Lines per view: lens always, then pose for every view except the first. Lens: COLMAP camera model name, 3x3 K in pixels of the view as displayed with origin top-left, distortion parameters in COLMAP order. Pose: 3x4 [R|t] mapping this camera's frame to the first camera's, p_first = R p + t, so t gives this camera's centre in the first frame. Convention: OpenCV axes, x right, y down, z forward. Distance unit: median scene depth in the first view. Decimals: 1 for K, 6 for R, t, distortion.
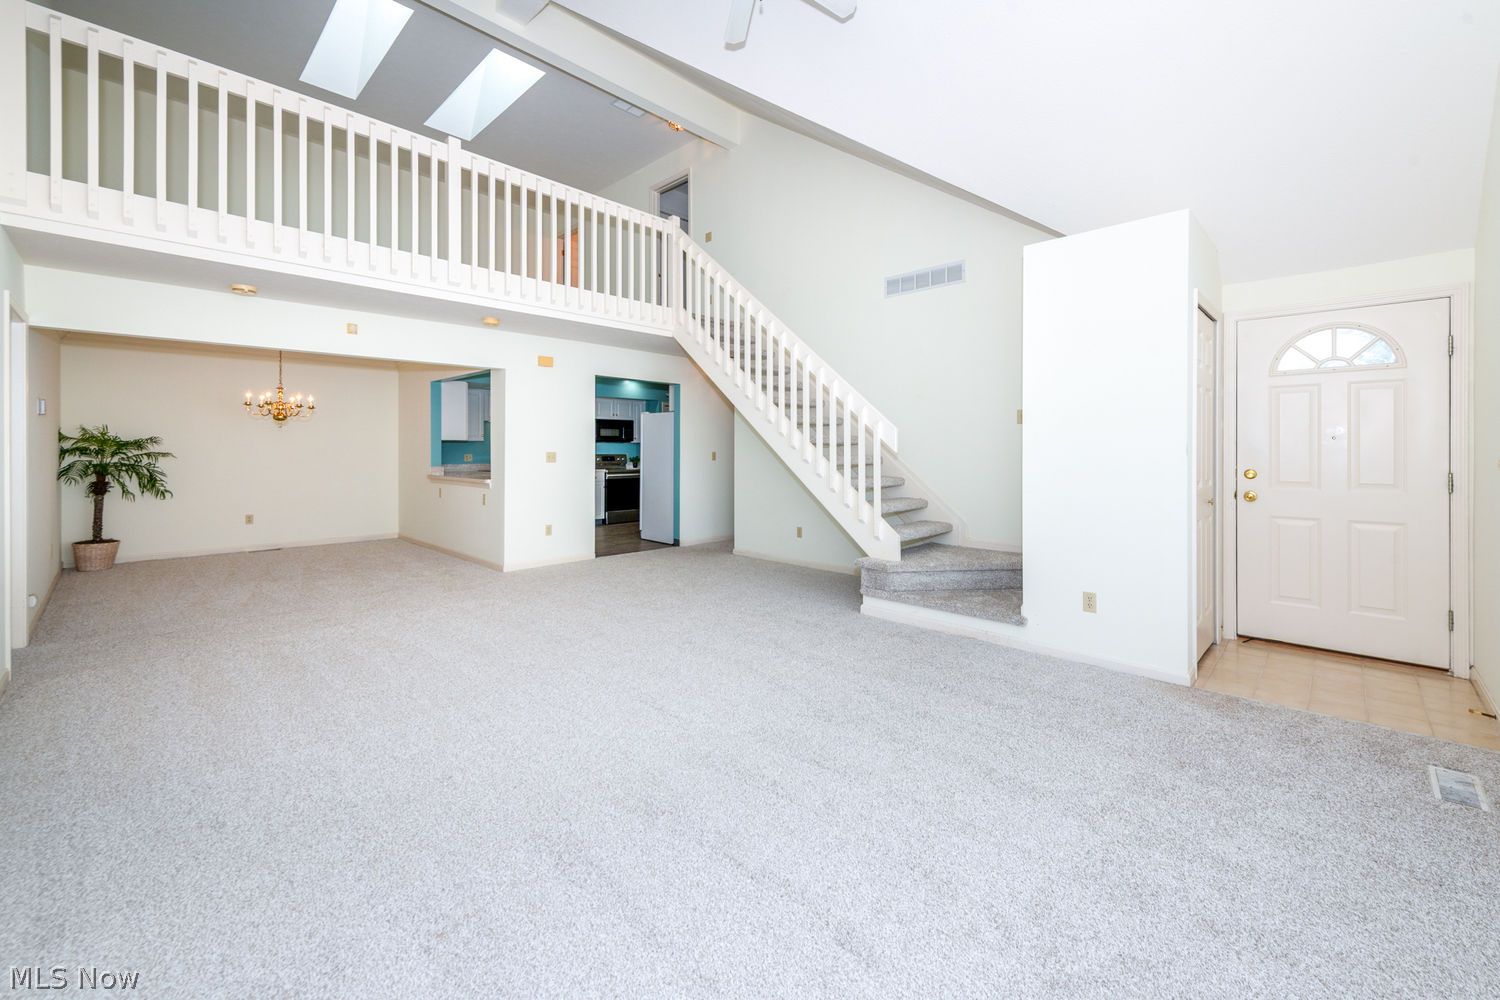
lens RADIAL K [[596.6, 0, 723.3], [0, 596.6, 460.9], [0, 0, 1]] dist [0.000966, -0.000036]
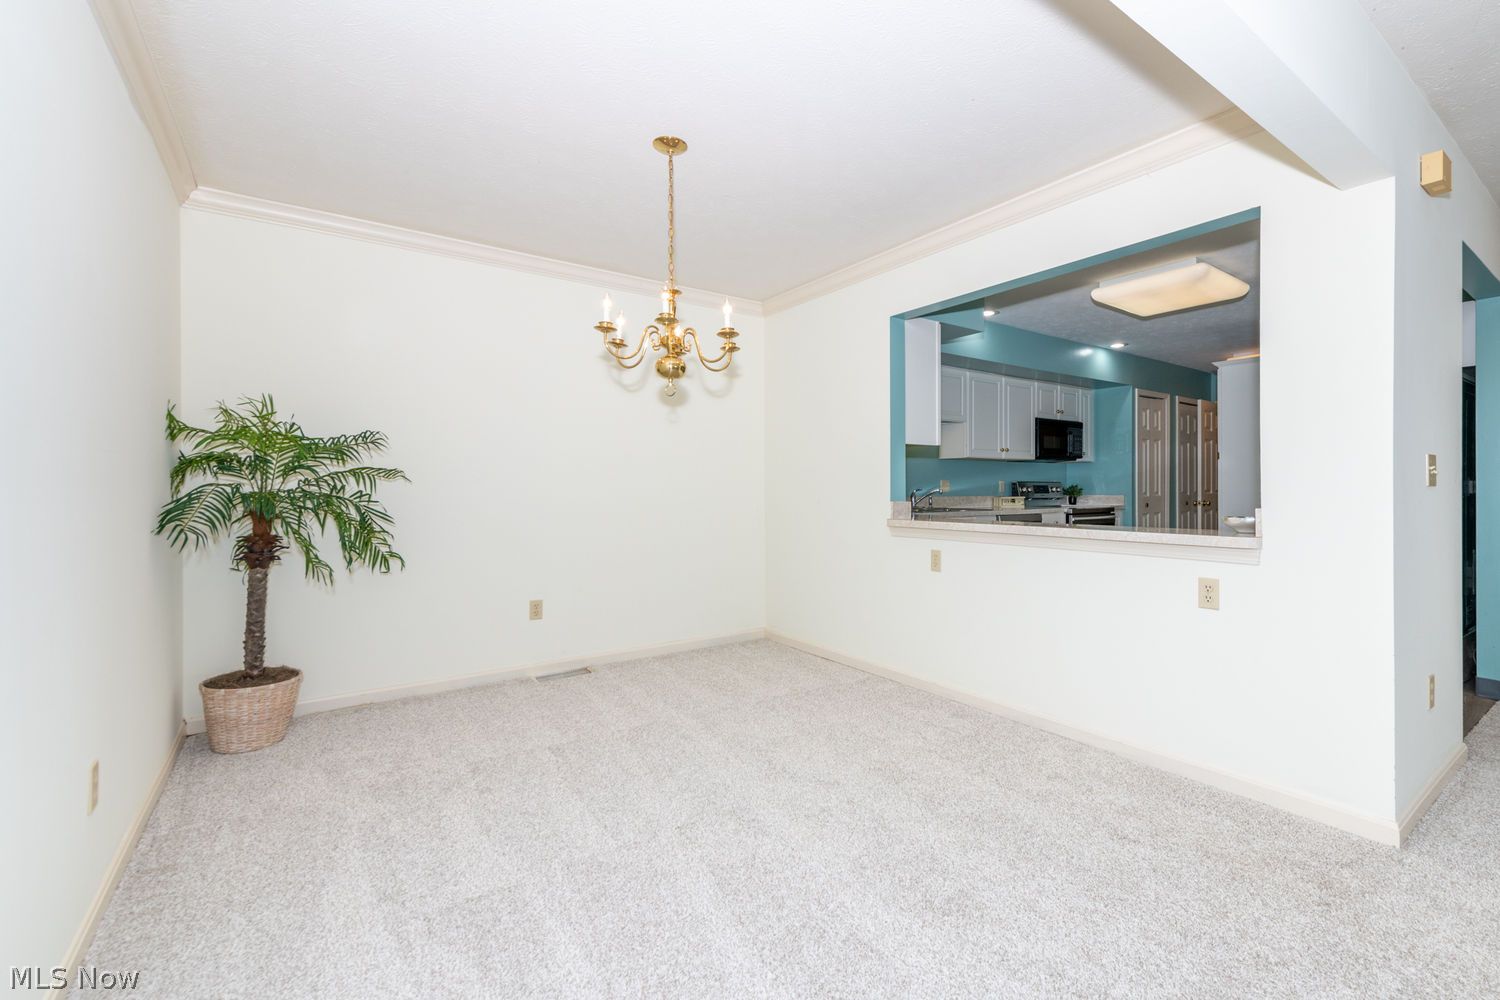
lens RADIAL K [[660.1, 0, 793.4], [0, 660.1, 495.8], [0, 0, 1]] dist [0.001044, 0.000206]
pose [[0.988025, -0.002439, -0.154273, -0.598567], [0.002046, 0.999994, -0.002702, 0.008662], [0.154279, 0.002354, 0.988025, 0.596323]]
